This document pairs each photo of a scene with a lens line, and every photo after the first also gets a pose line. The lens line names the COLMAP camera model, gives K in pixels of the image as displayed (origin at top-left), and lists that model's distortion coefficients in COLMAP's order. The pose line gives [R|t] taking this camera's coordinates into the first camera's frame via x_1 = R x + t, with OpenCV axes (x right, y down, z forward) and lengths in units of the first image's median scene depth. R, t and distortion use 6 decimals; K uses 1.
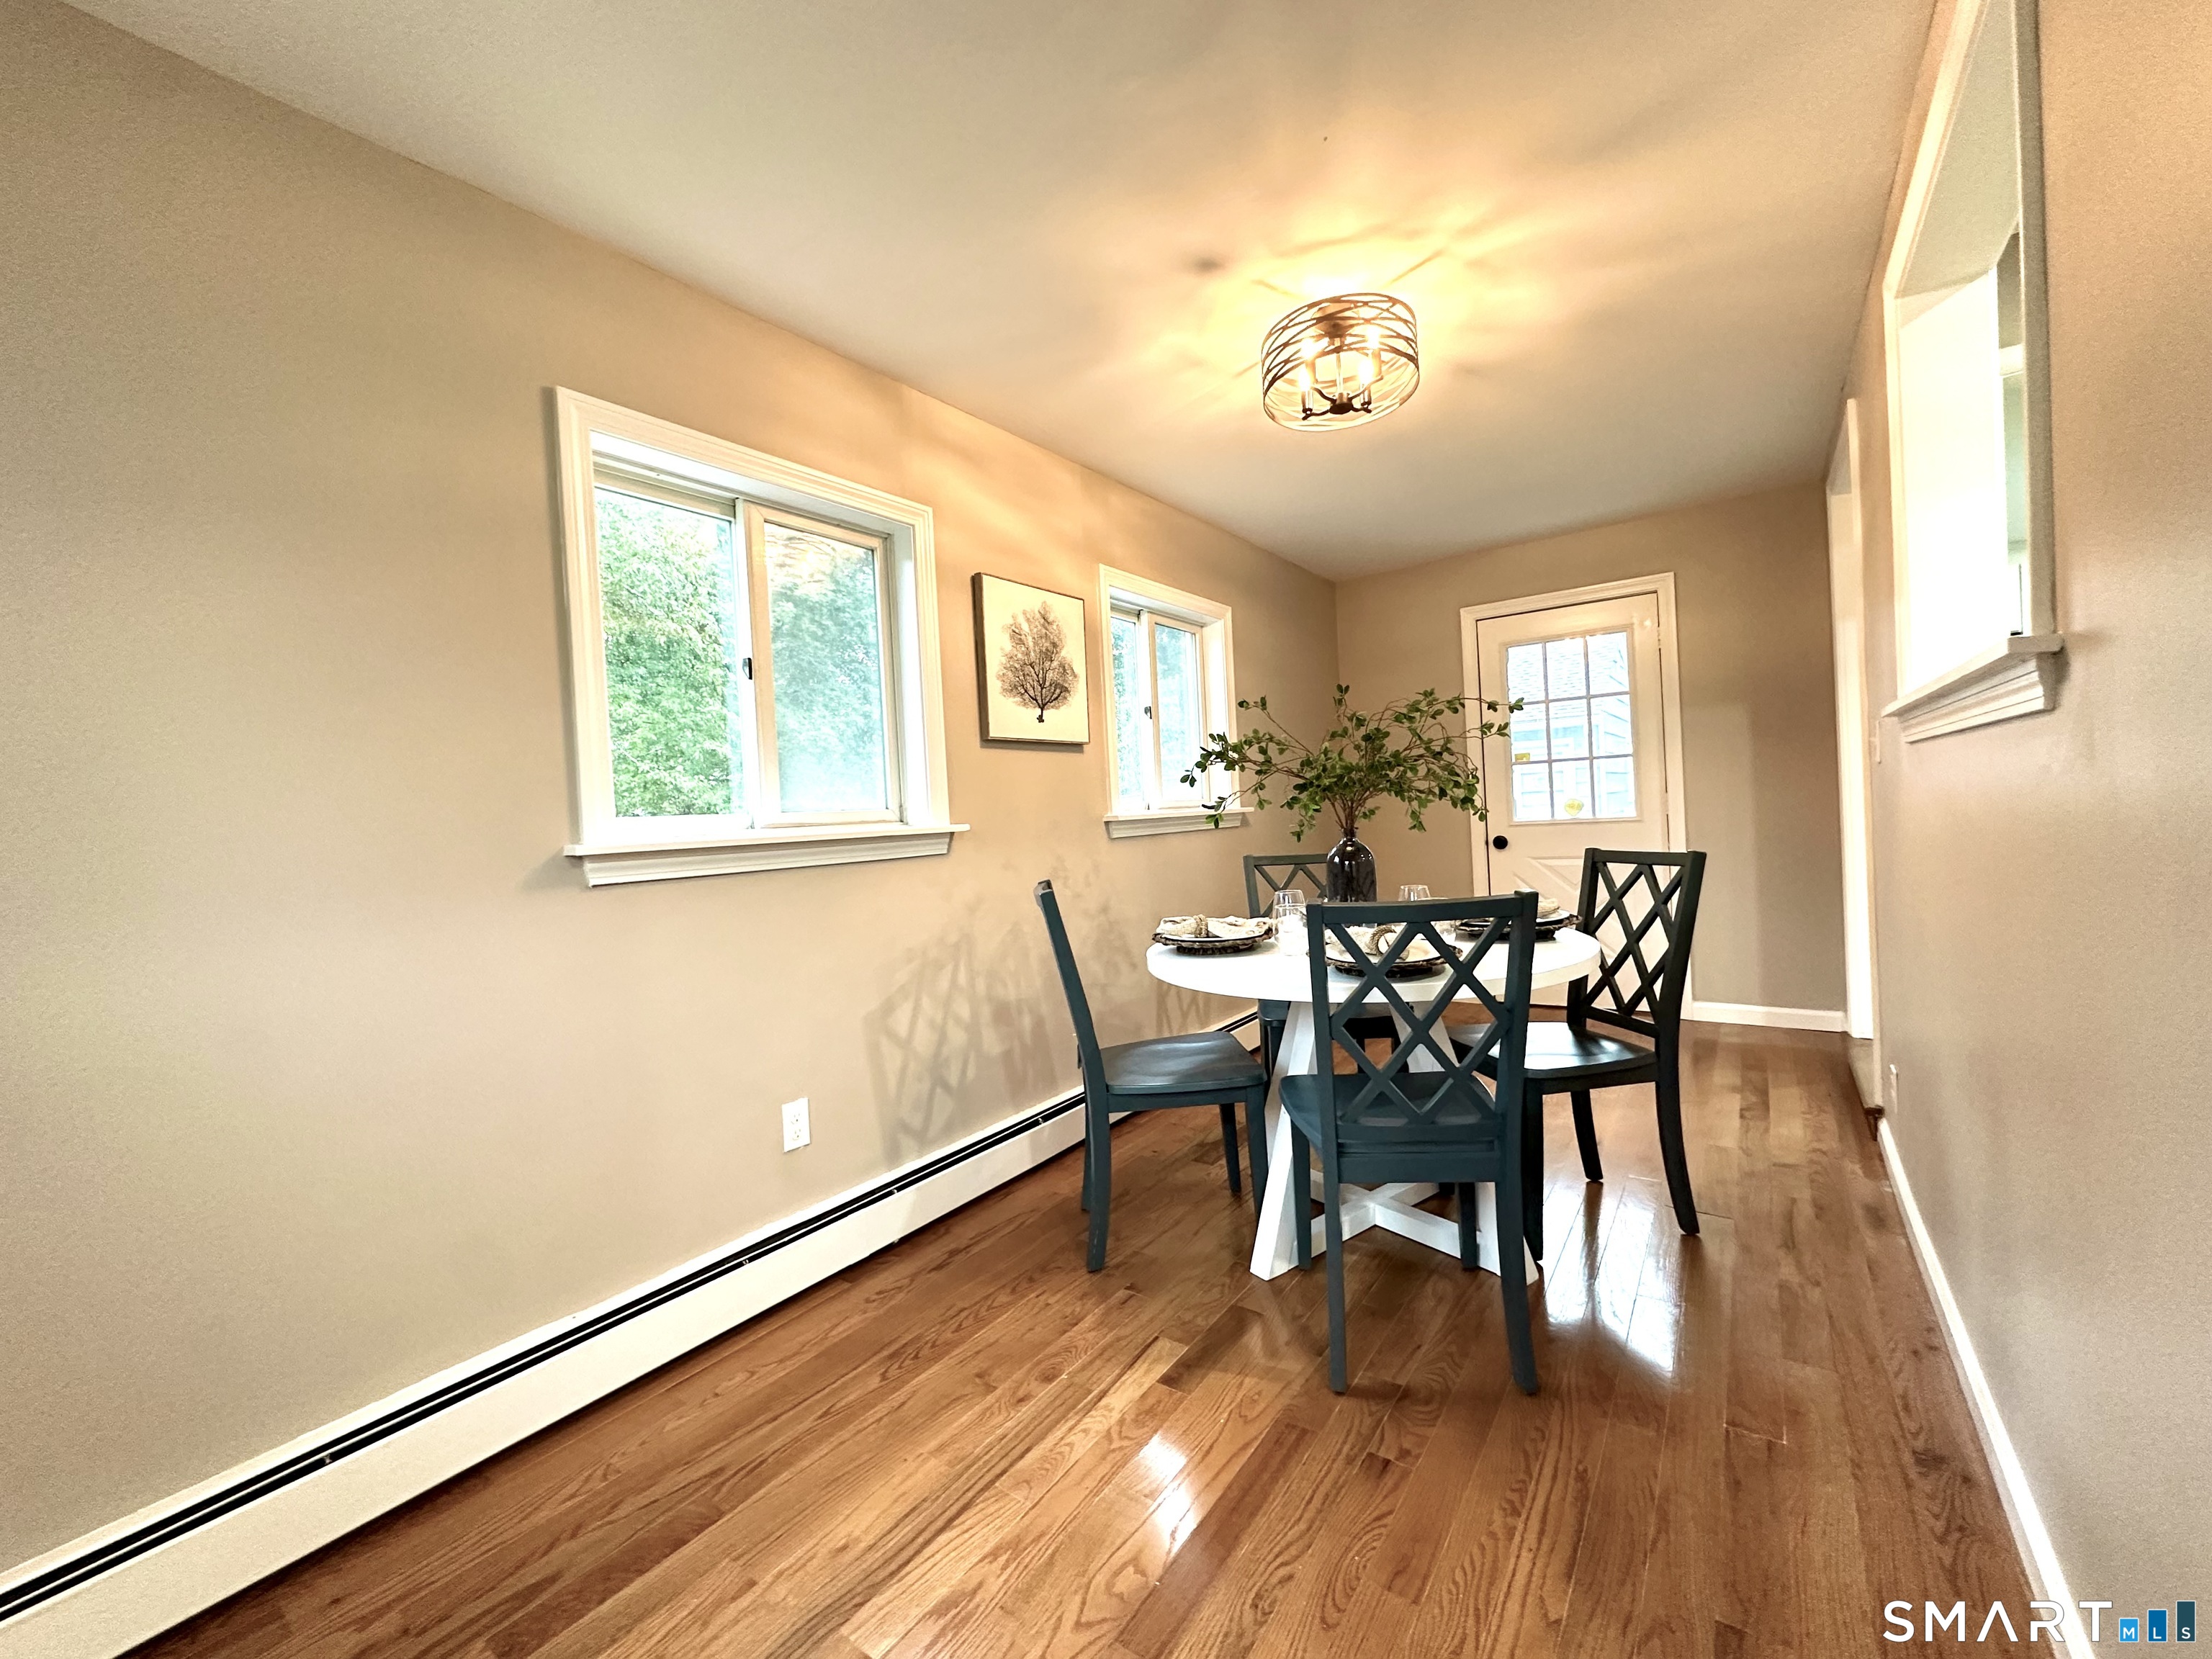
lens RADIAL K [[883.2, 0, 1106.0], [0, 883.2, 829.5], [0, 0, 1]] dist [-0.001101, -0.000237]
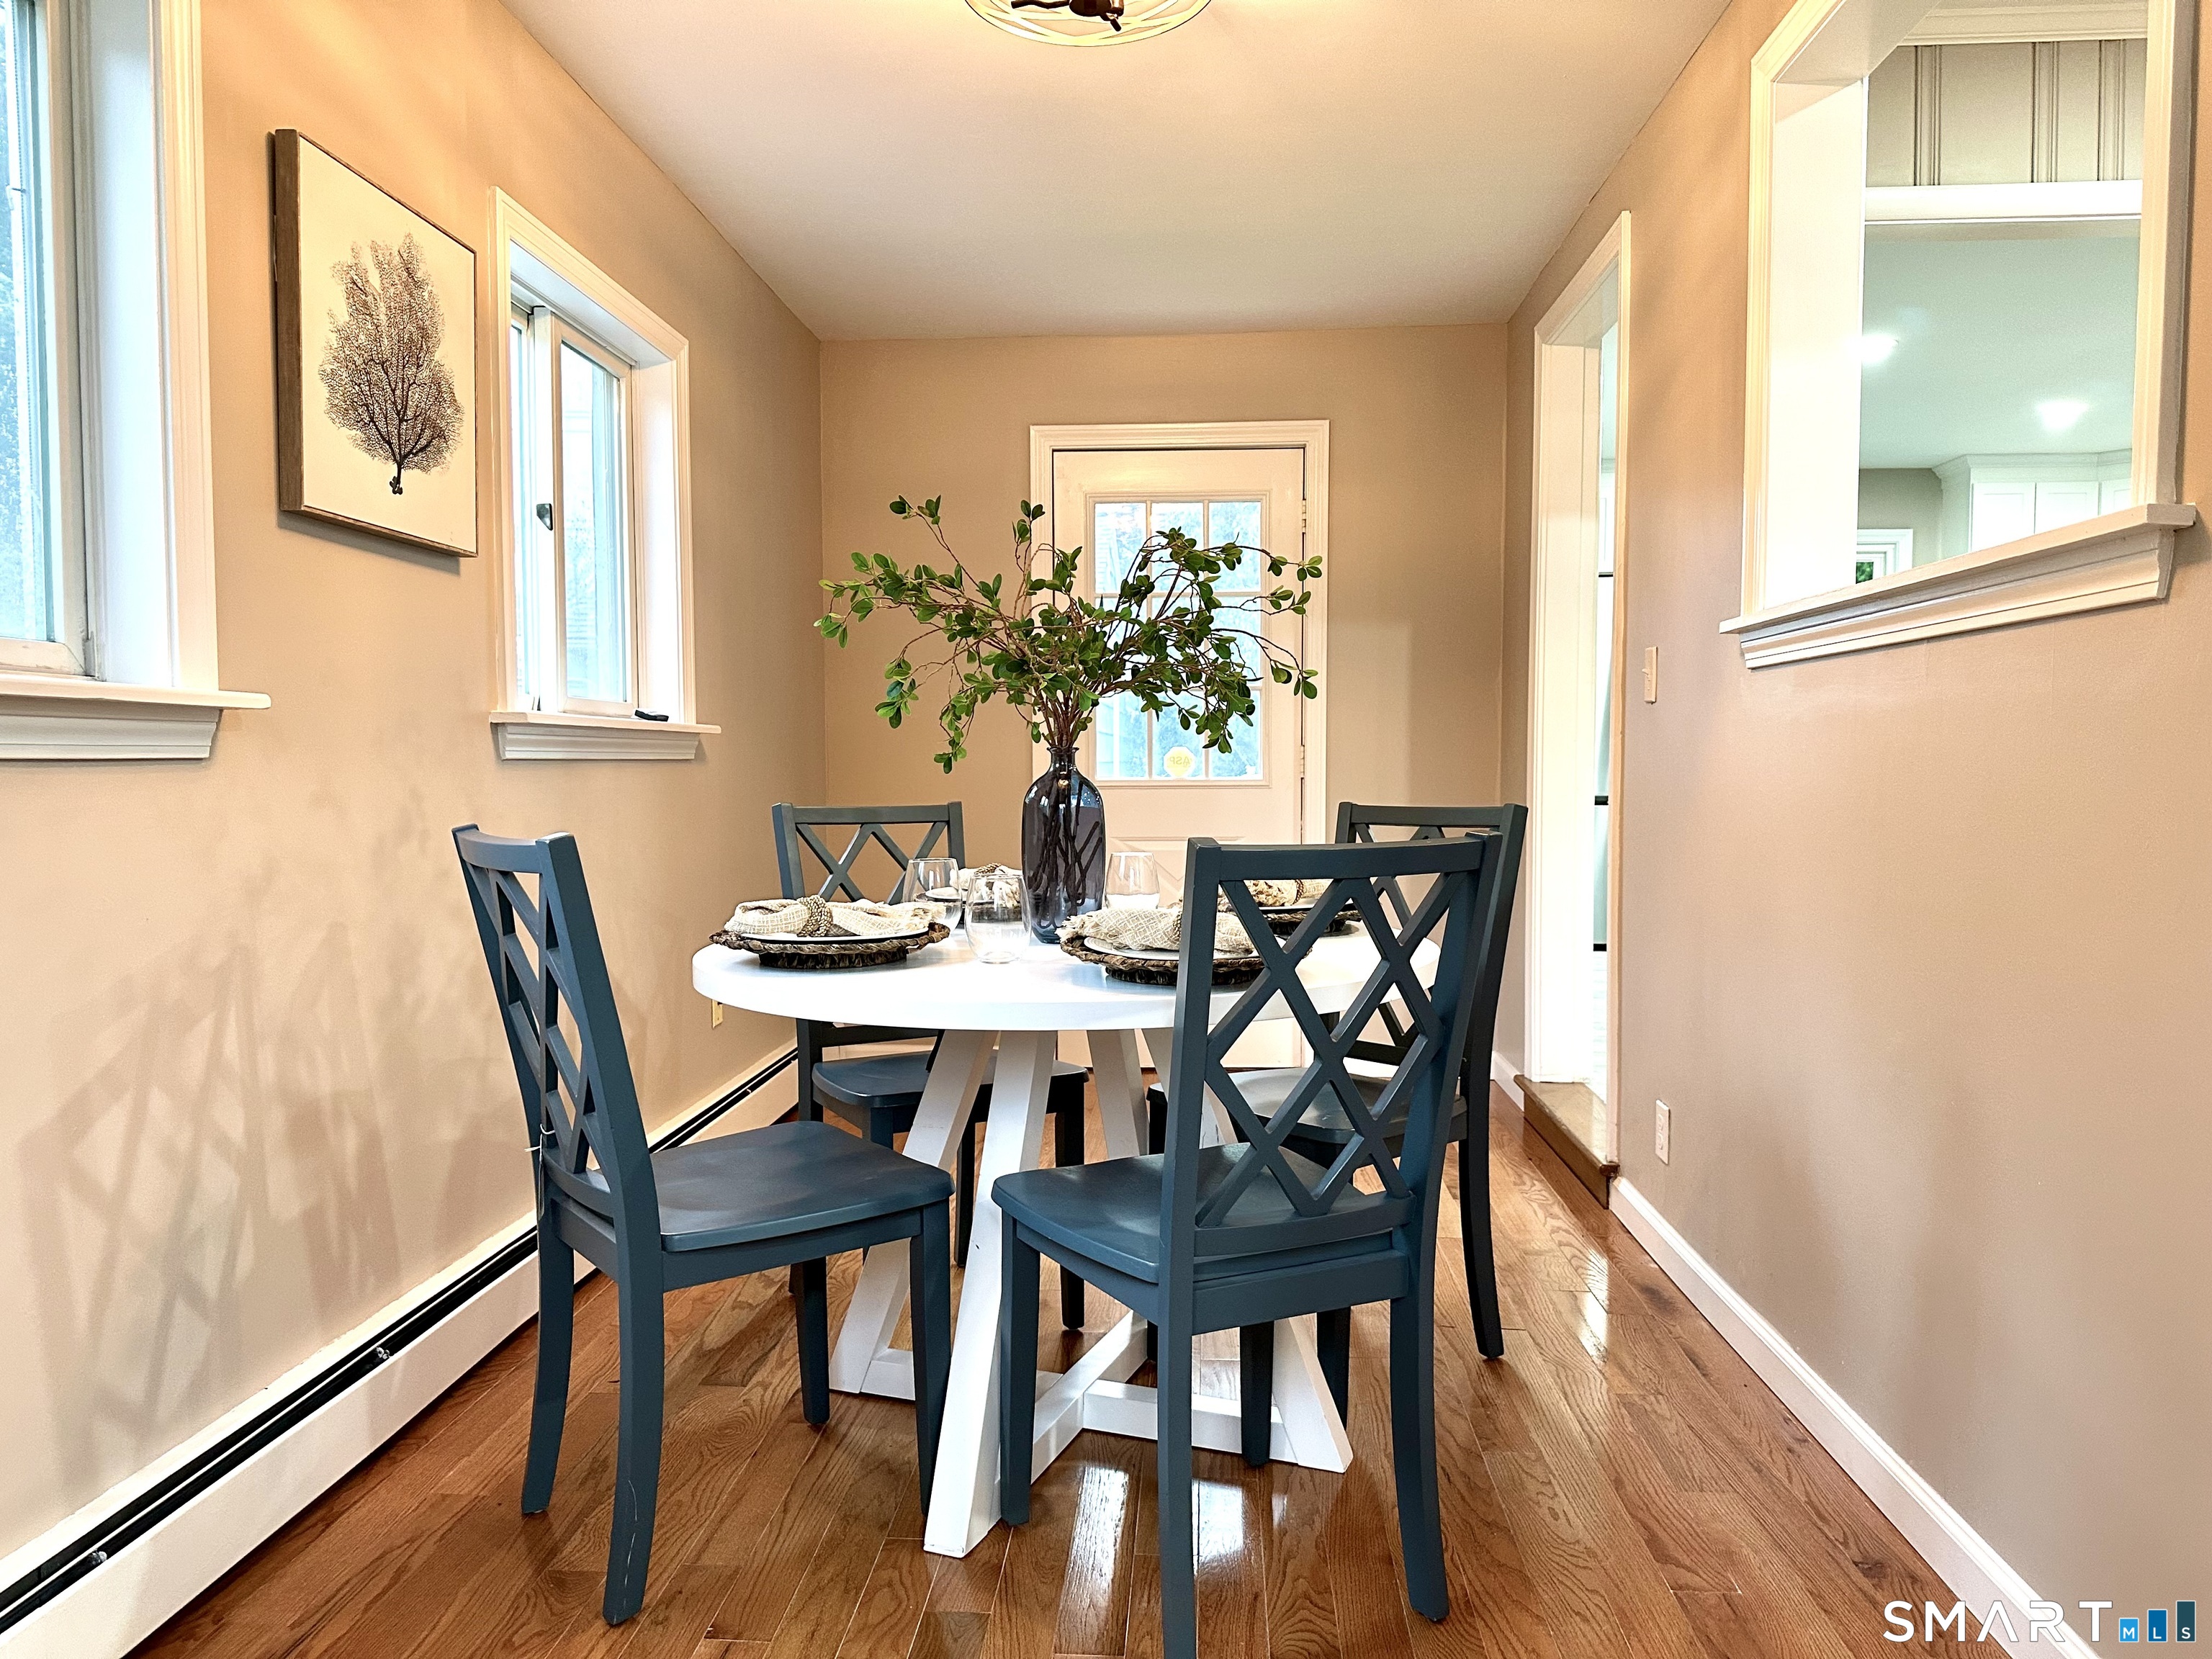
lens RADIAL K [[1556.9, 0, 1136.2], [0, 1556.9, 828.9], [0, 0, 1]] dist [0.083587, -0.107028]
pose [[0.839037, 0.028688, 0.543318, -0.214889], [-0.034515, 0.999404, 0.000531, 0.044365], [-0.542979, -0.019198, 0.839527, 0.102565]]
